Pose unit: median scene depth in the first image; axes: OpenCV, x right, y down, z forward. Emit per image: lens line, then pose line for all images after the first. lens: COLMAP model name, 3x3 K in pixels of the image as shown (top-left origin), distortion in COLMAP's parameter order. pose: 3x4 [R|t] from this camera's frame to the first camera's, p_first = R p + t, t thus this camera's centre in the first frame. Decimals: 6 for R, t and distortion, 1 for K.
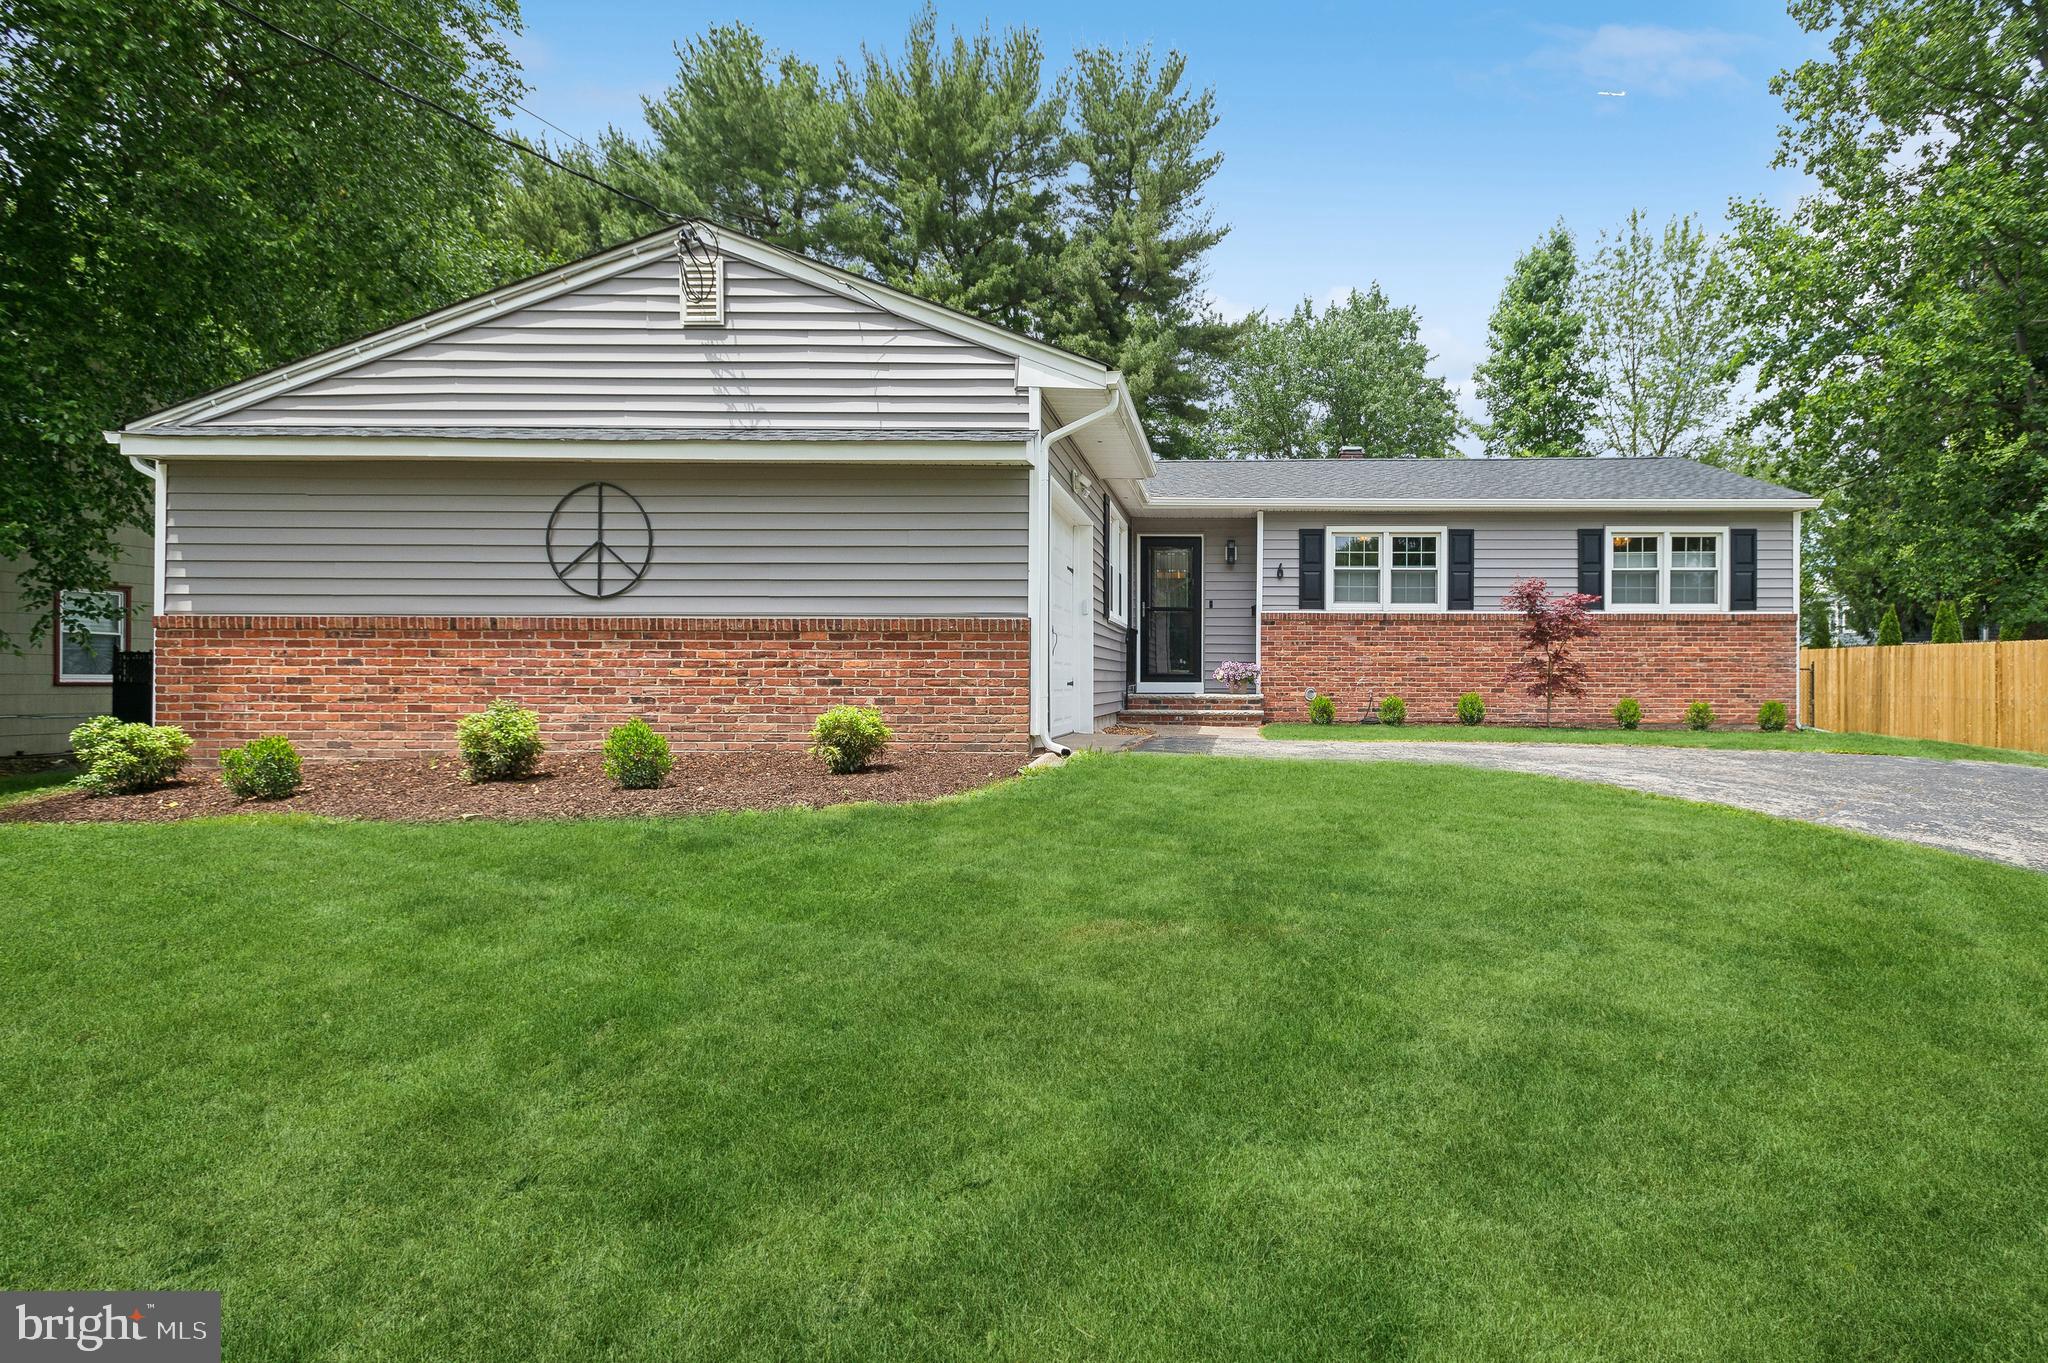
lens RADIAL K [[953.0, 0, 1023.1], [0, 953.0, 679.2], [0, 0, 1]] dist [0.014183, 0.001283]
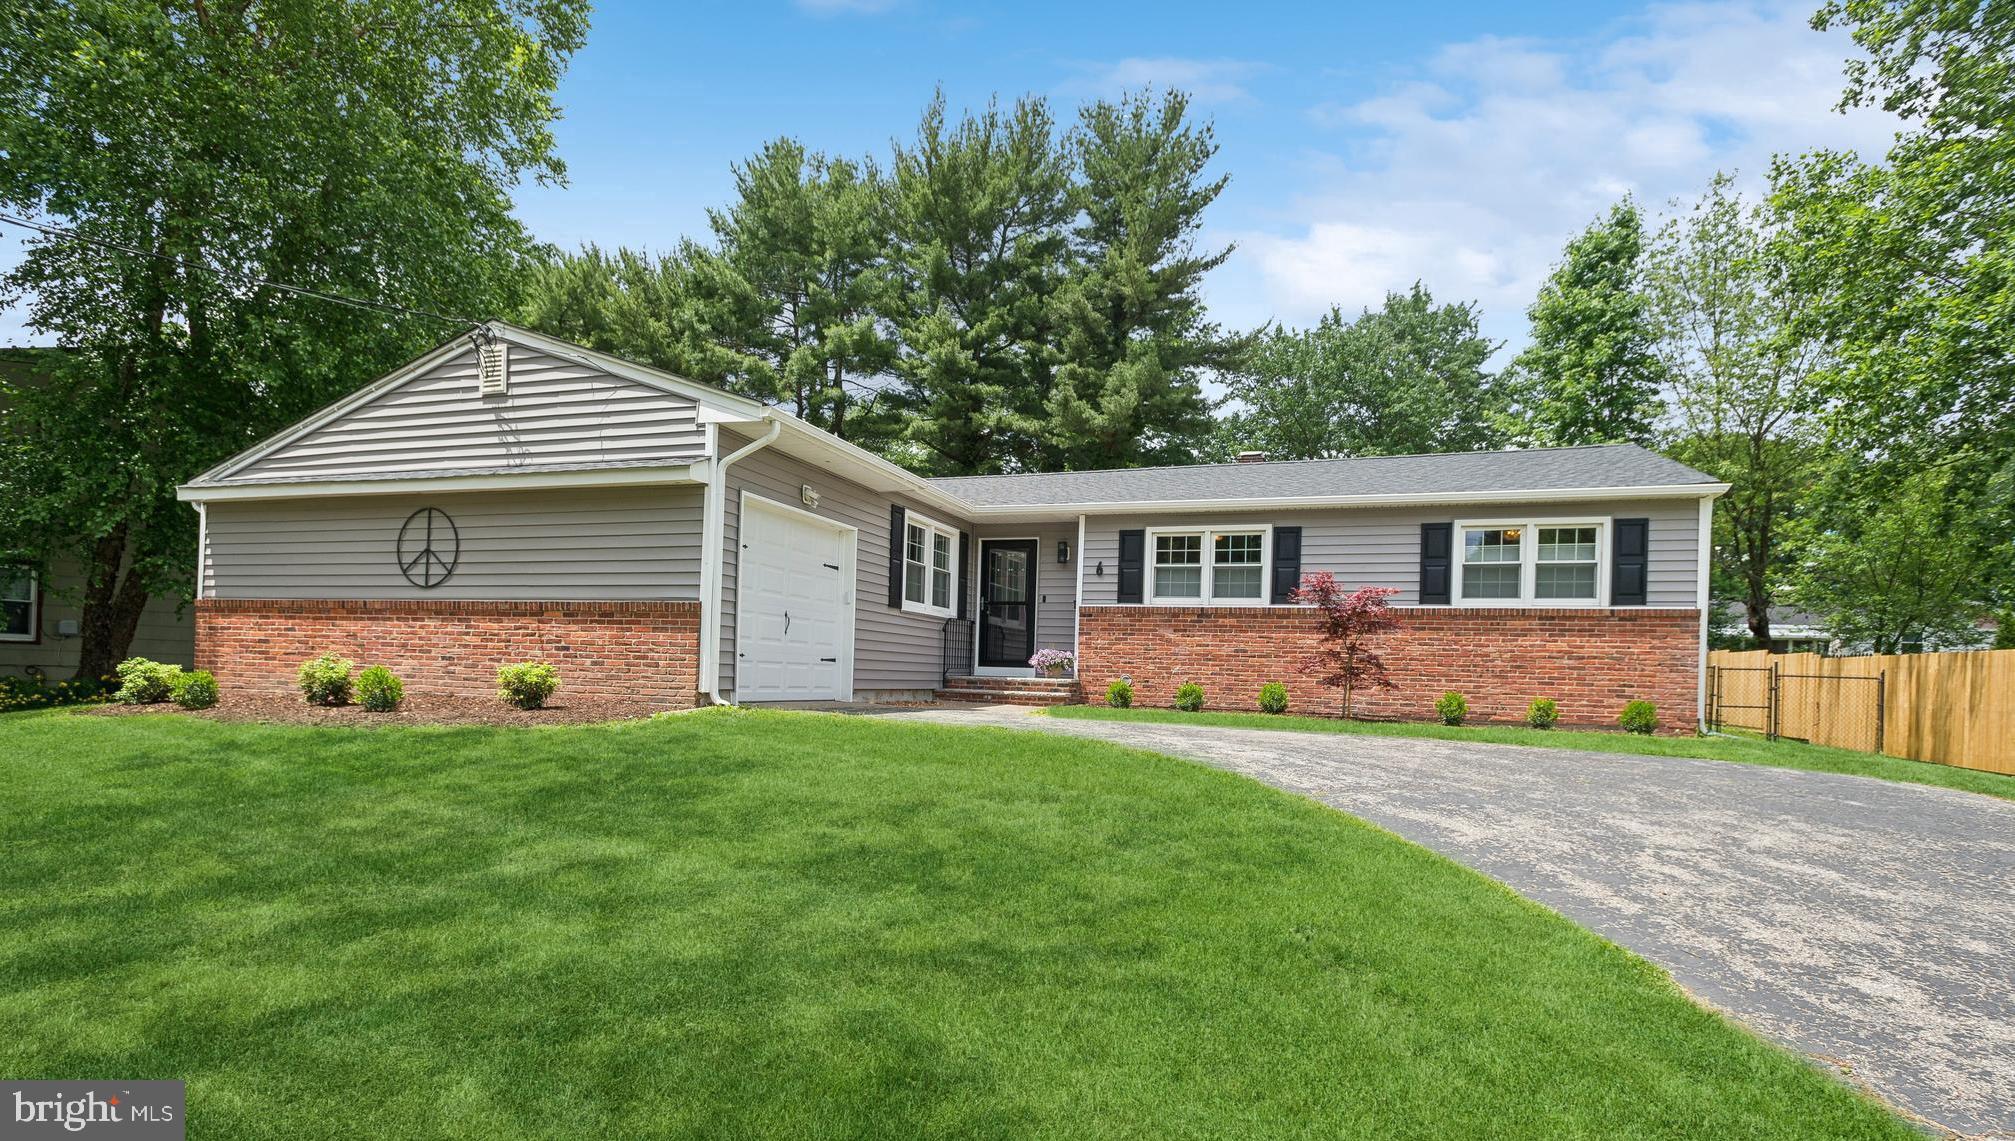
lens RADIAL K [[899.4, 0, 1027.1], [0, 899.4, 679.5], [0, 0, 1]] dist [0.015094, -0.002122]
pose [[0.953120, 0.023573, -0.301673, 0.496690], [-0.026425, 0.999636, -0.005378, 0.022564], [0.301436, 0.013097, 0.953396, -0.018786]]
